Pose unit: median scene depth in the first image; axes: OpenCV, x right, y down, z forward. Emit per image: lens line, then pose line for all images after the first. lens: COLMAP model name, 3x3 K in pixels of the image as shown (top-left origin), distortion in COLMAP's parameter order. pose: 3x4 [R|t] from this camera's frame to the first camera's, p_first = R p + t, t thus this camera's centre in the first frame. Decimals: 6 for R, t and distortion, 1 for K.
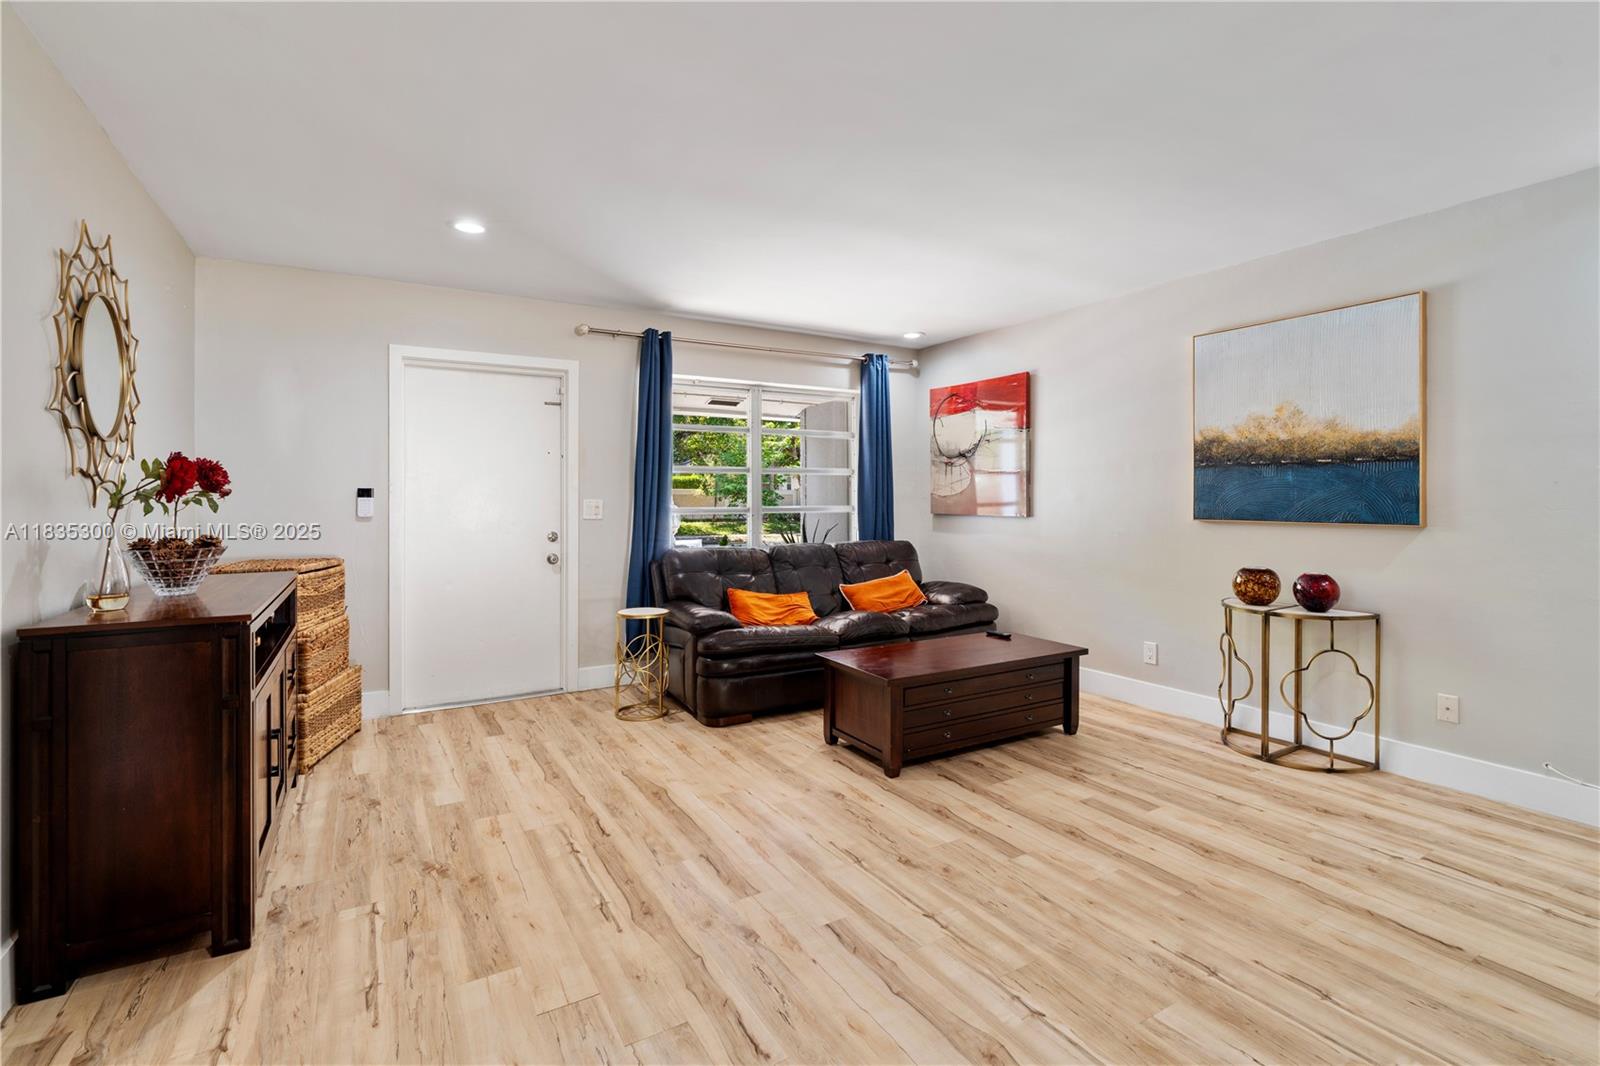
lens RADIAL K [[733.8, 0, 803.3], [0, 733.8, 496.8], [0, 0, 1]] dist [-0.010672, 0.003255]
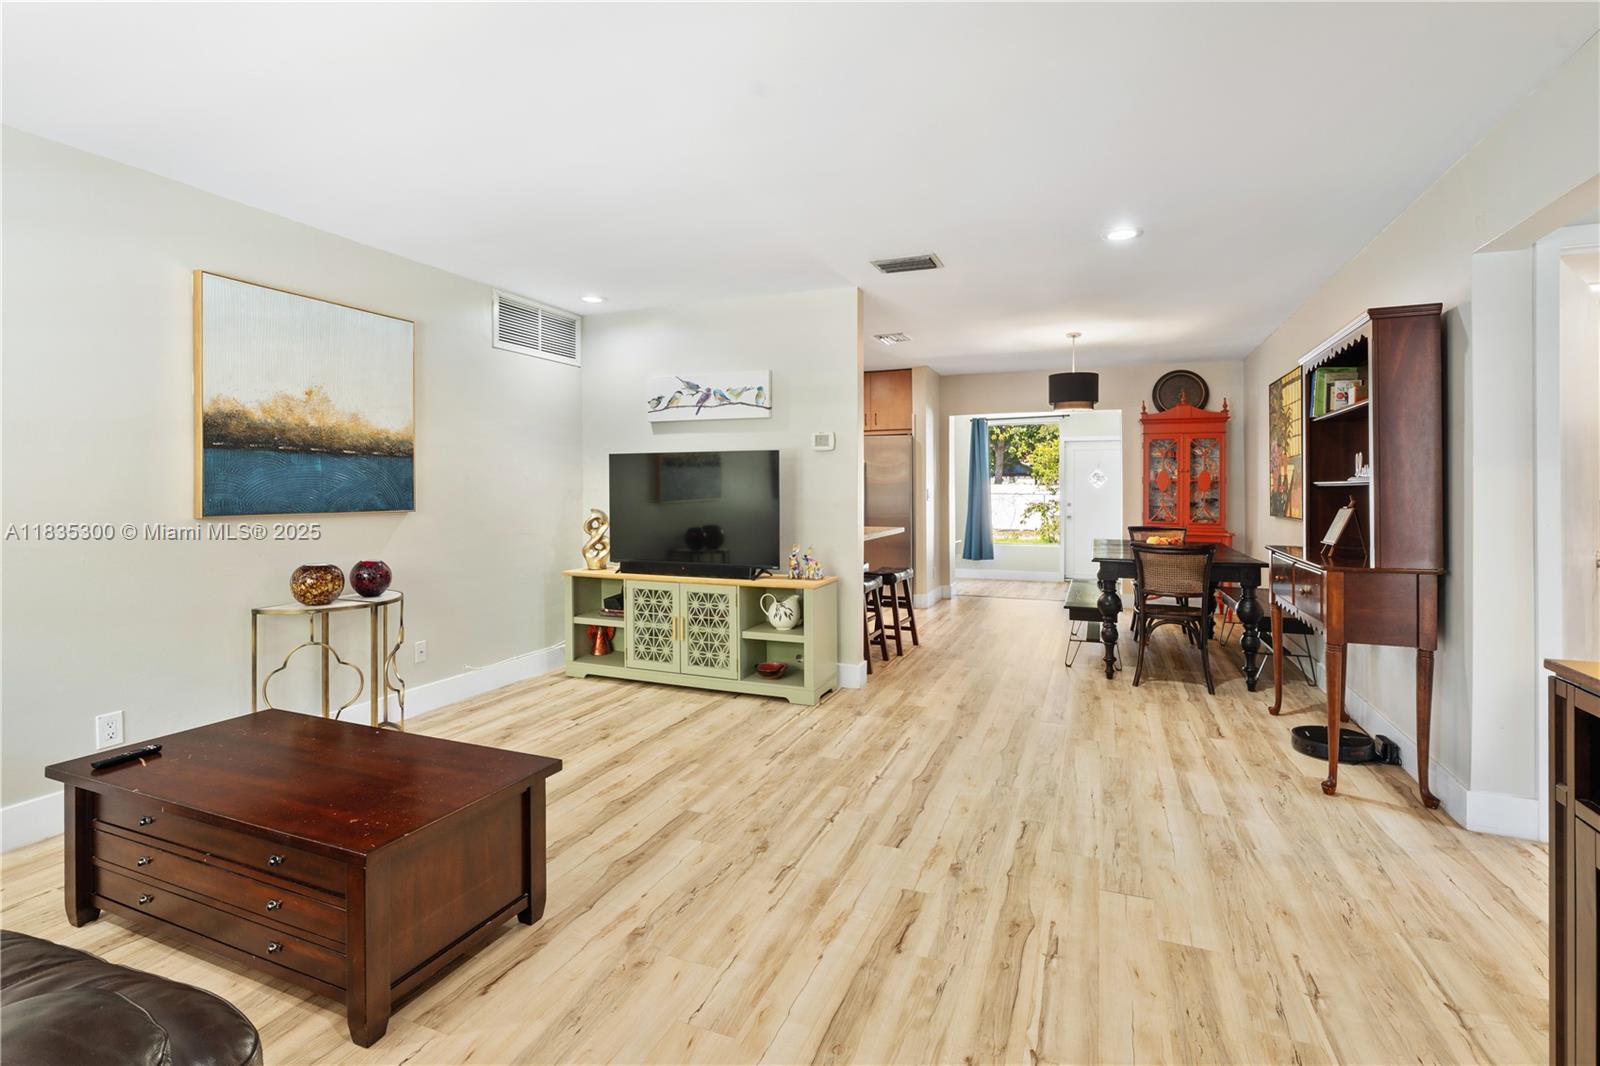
lens RADIAL K [[733.8, 0, 809.6], [0, 733.8, 481.9], [0, 0, 1]] dist [-0.010672, 0.003255]
pose [[-0.608486, 0.007364, 0.793531, -0.742578], [-0.001712, 0.999942, -0.010592, 0.003673], [-0.793563, -0.007803, -0.608438, 1.649644]]
